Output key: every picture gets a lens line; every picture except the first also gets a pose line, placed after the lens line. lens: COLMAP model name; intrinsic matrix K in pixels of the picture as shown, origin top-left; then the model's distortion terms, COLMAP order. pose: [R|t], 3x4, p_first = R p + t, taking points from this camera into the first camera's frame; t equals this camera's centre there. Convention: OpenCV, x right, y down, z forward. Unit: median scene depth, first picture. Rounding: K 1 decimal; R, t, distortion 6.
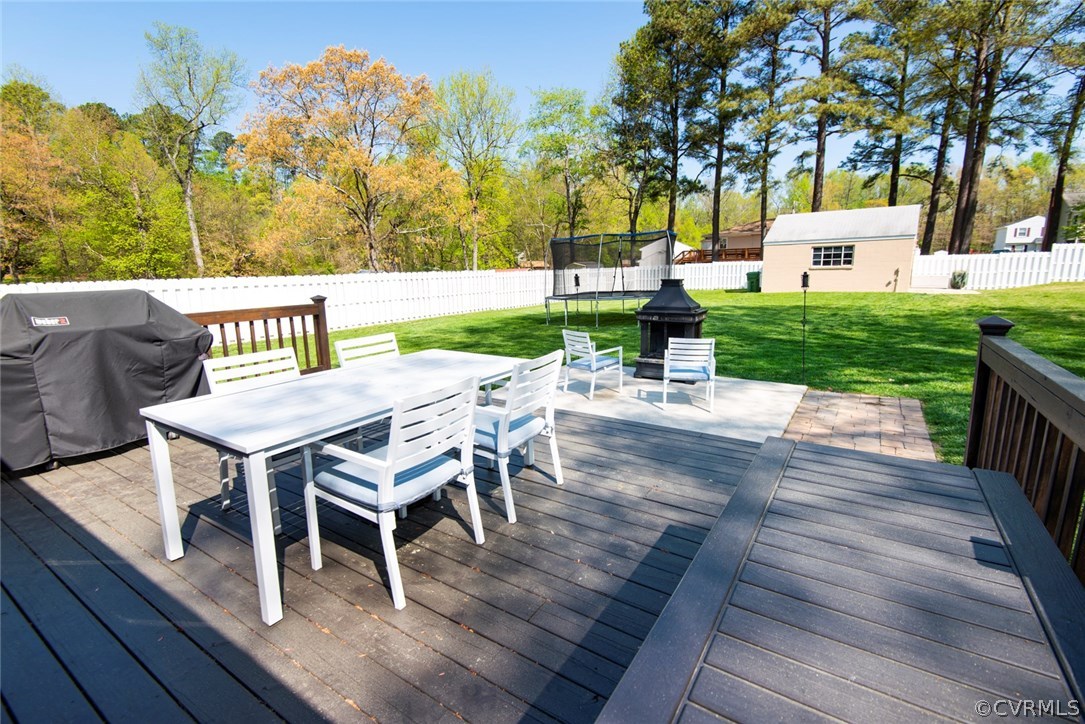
lens RADIAL K [[494.0, 0, 547.3], [0, 494.0, 357.9], [0, 0, 1]] dist [0.043109, -0.026725]
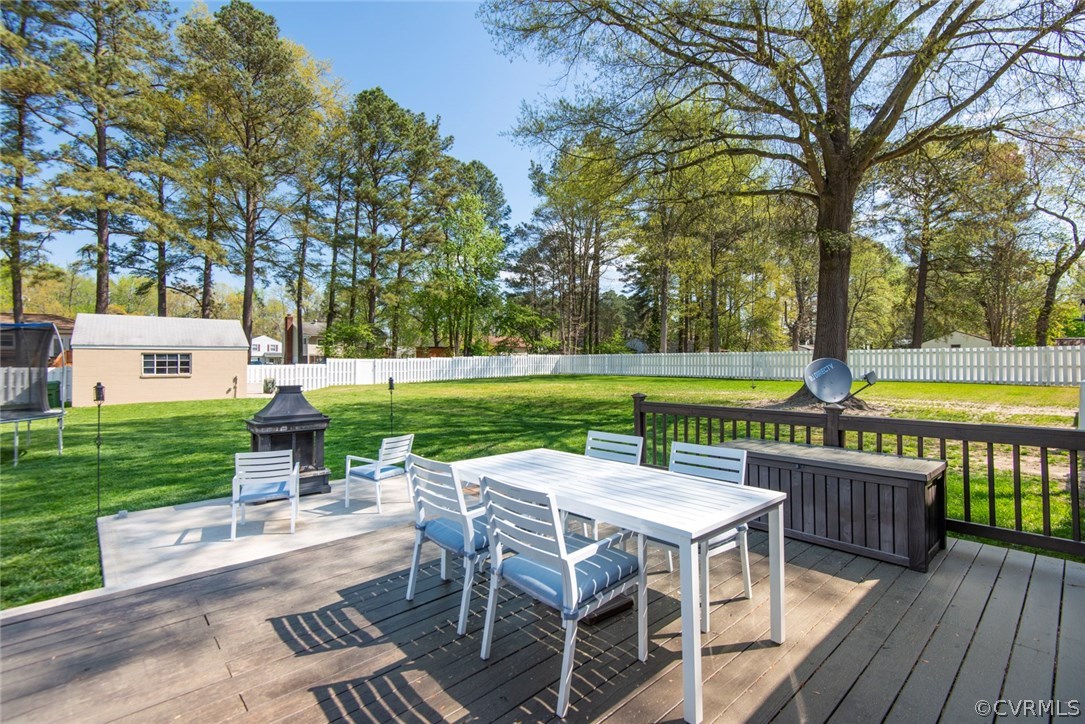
lens RADIAL K [[494.0, 0, 547.3], [0, 494.0, 357.9], [0, 0, 1]] dist [0.043109, -0.026725]
pose [[0.240238, 0.030033, 0.970249, -0.171064], [0.178122, 0.981186, -0.074475, -0.017094], [-0.954232, 0.190714, 0.230369, 0.099677]]
